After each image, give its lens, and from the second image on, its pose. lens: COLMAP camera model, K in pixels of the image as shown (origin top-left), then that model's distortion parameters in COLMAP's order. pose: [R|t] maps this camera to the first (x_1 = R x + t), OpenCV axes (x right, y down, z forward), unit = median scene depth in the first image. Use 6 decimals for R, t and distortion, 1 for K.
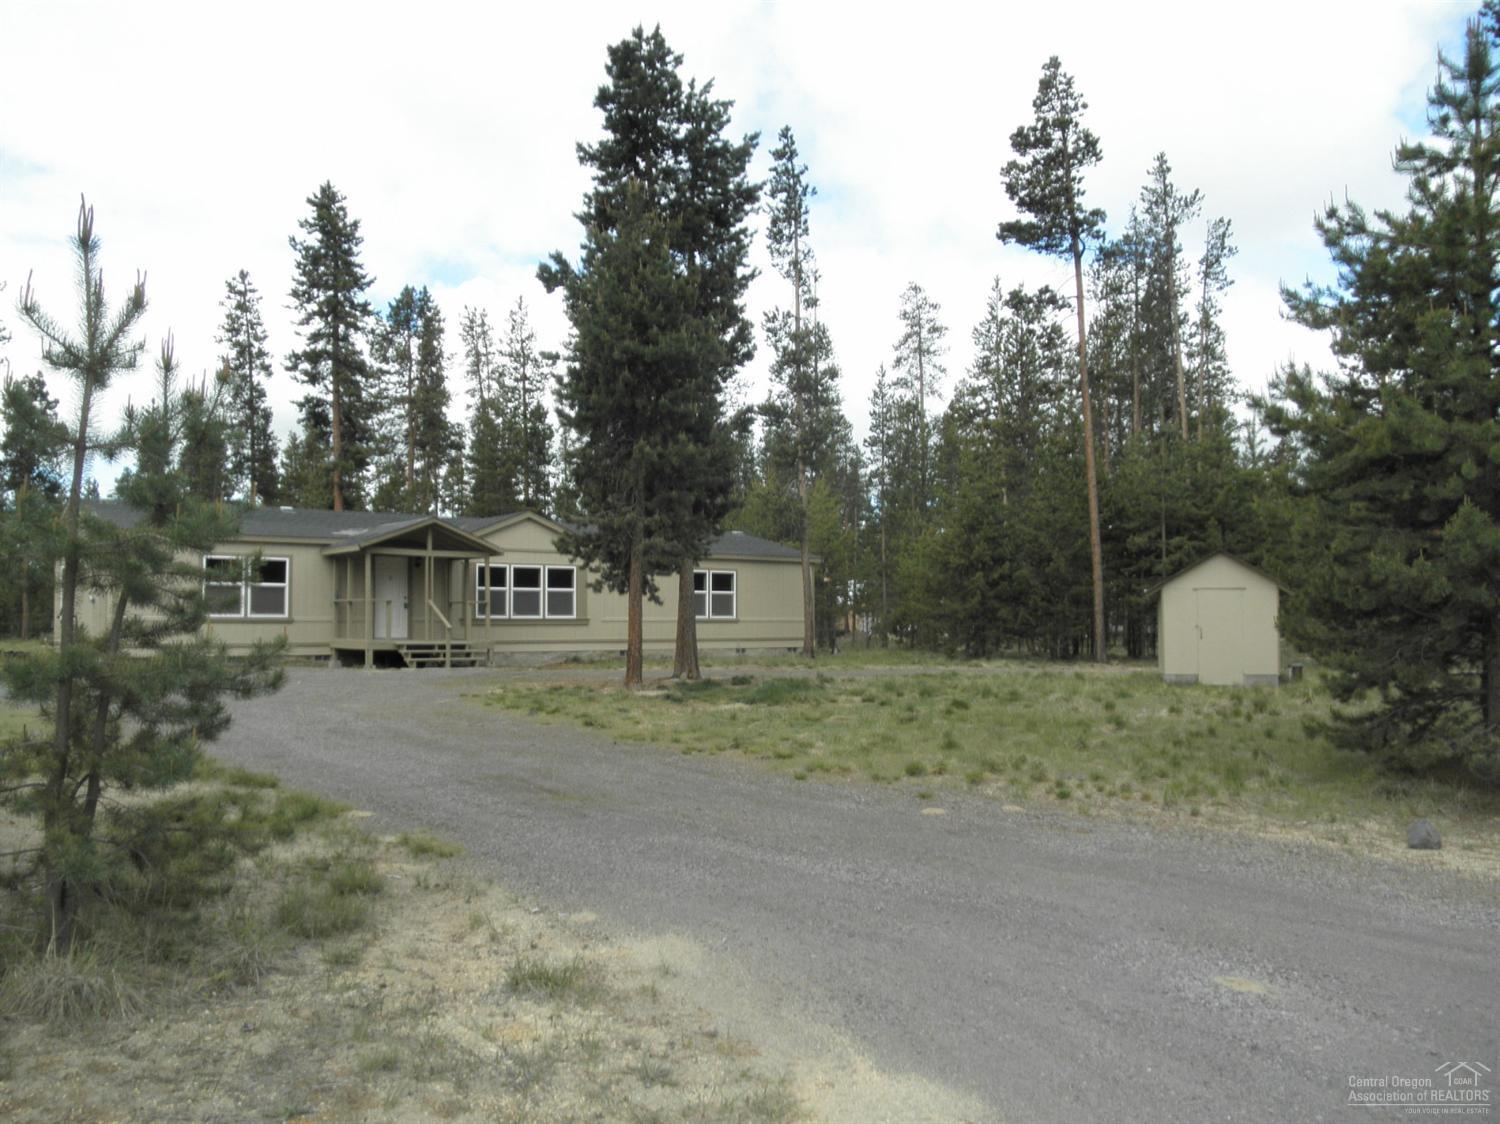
lens RADIAL K [[1227.4, 0, 748.3], [0, 1227.4, 581.3], [0, 0, 1]] dist [-0.135691, 0.121613]
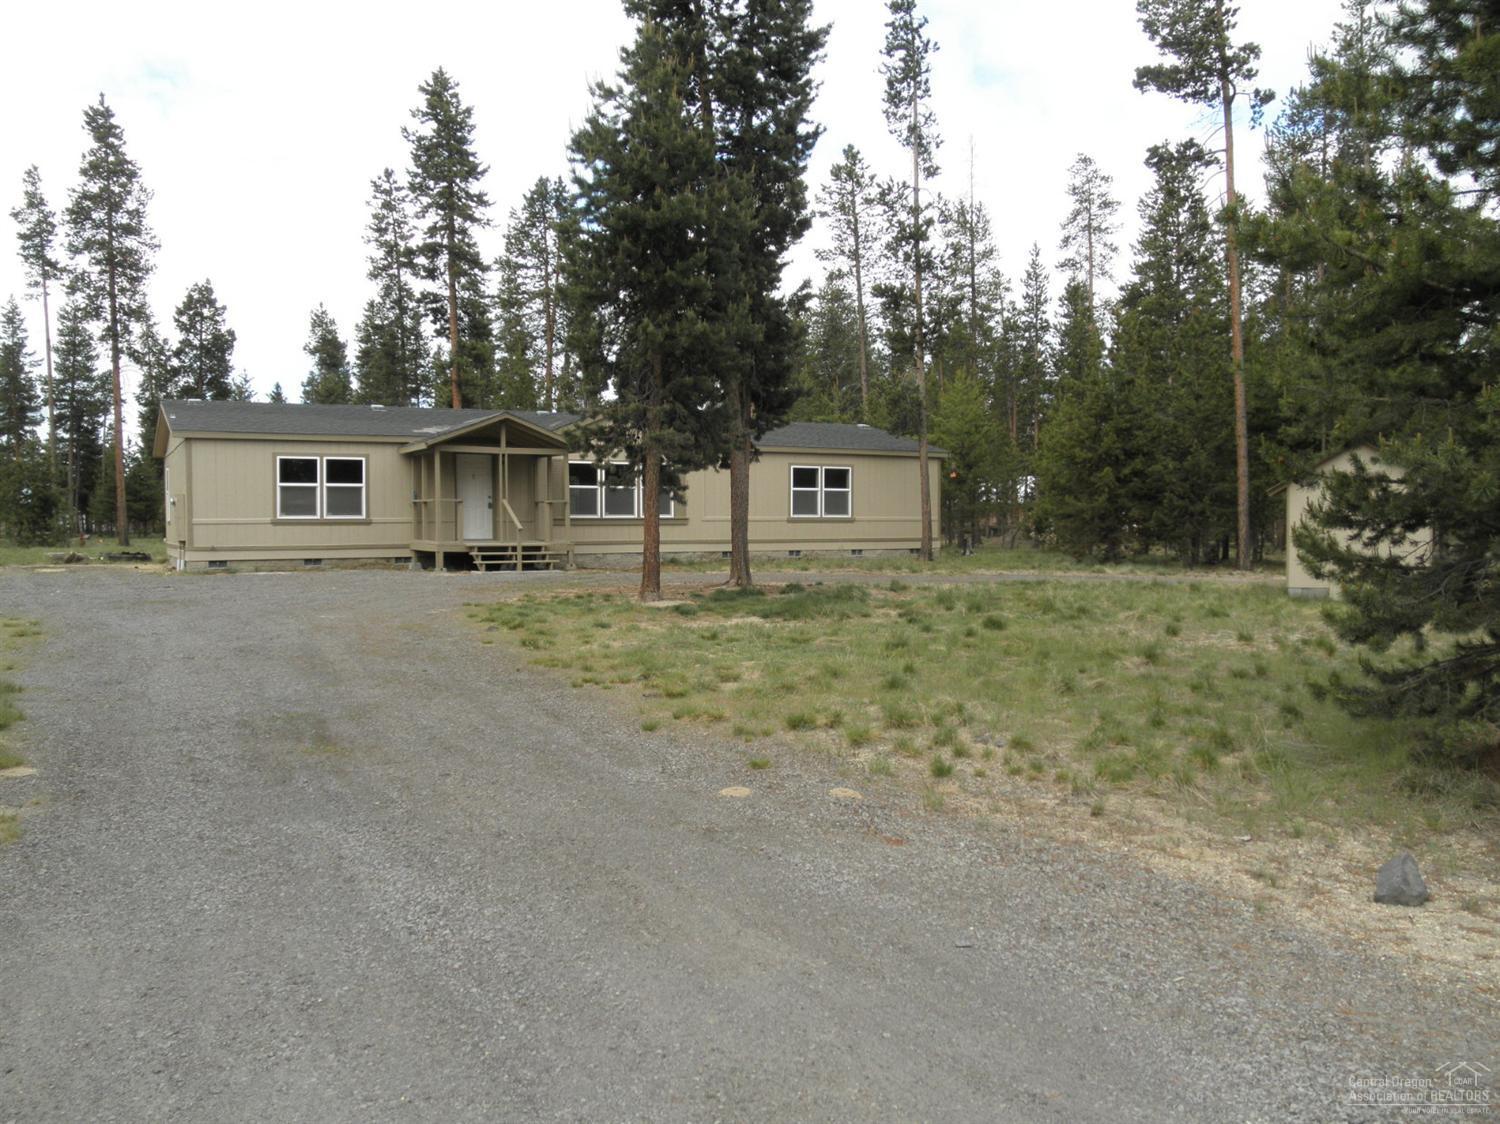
lens RADIAL K [[1227.4, 0, 748.3], [0, 1227.4, 581.3], [0, 0, 1]] dist [-0.135691, 0.121613]
pose [[0.986830, 0.008539, -0.161535, 0.064445], [0.005093, 0.996470, 0.083792, 0.000023], [0.161680, -0.083511, 0.983303, 0.065966]]
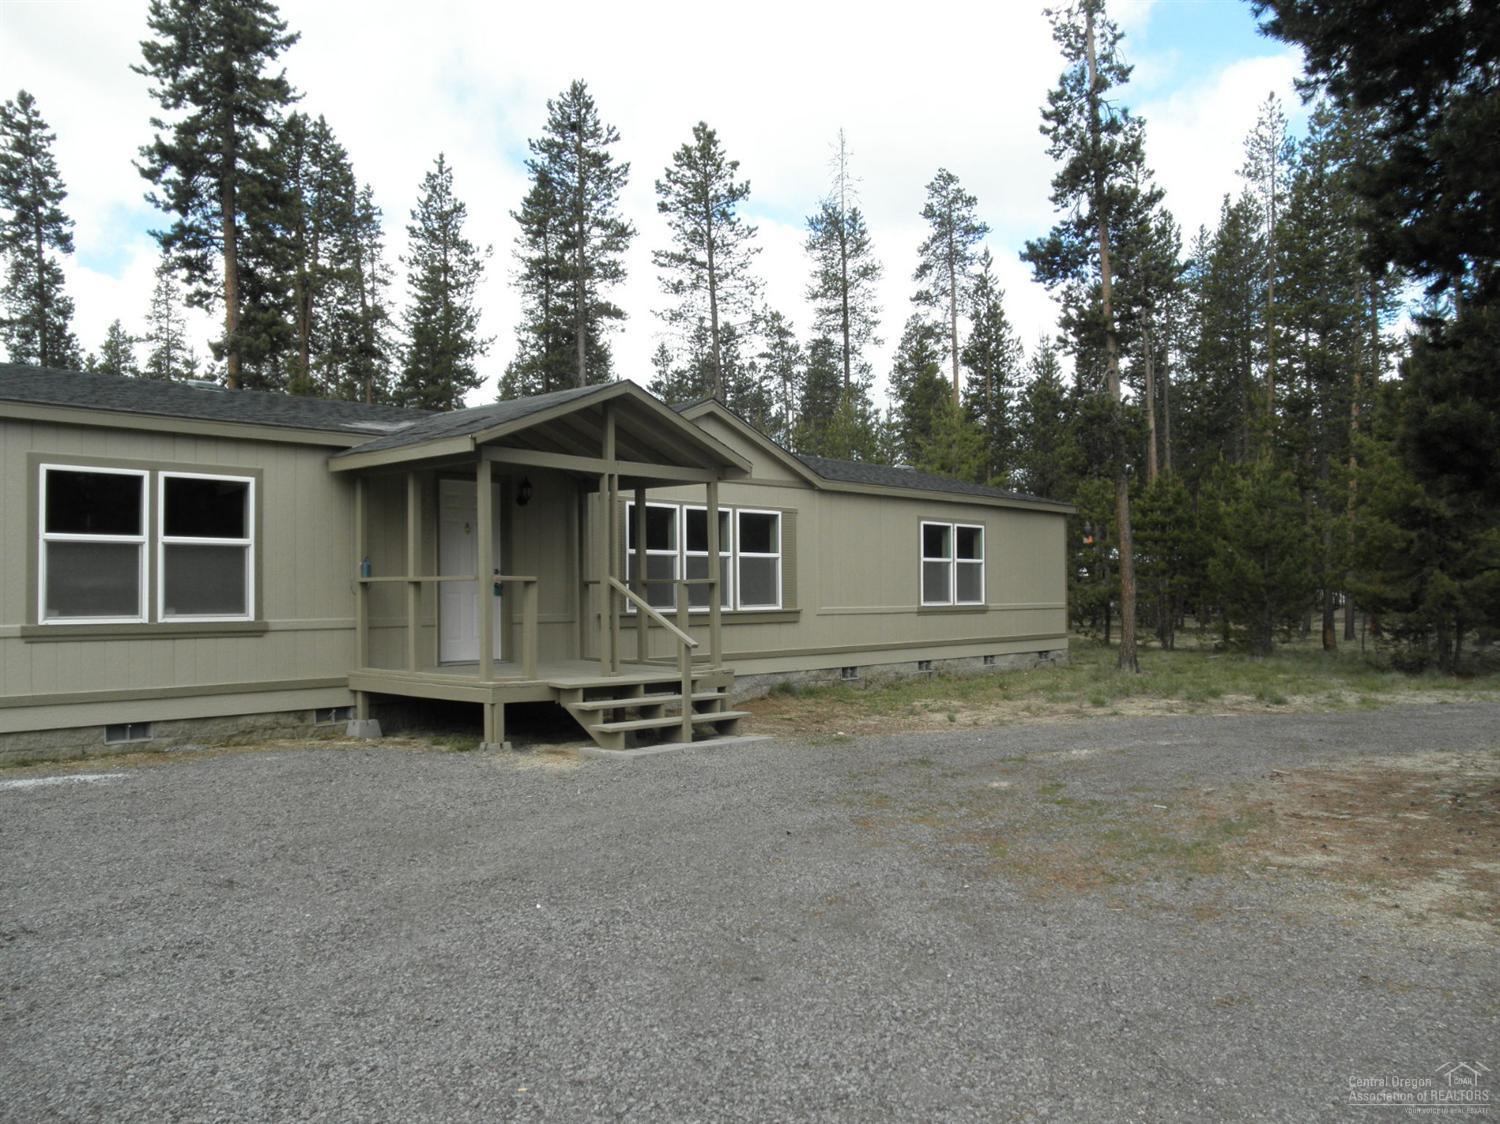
lens RADIAL K [[1227.4, 0, 748.3], [0, 1227.4, 581.3], [0, 0, 1]] dist [-0.135691, 0.121613]
pose [[0.985571, -0.003834, 0.169217, -0.224871], [-0.000035, 0.999739, 0.022857, 0.005567], [-0.169261, -0.022533, 0.985314, 0.447976]]
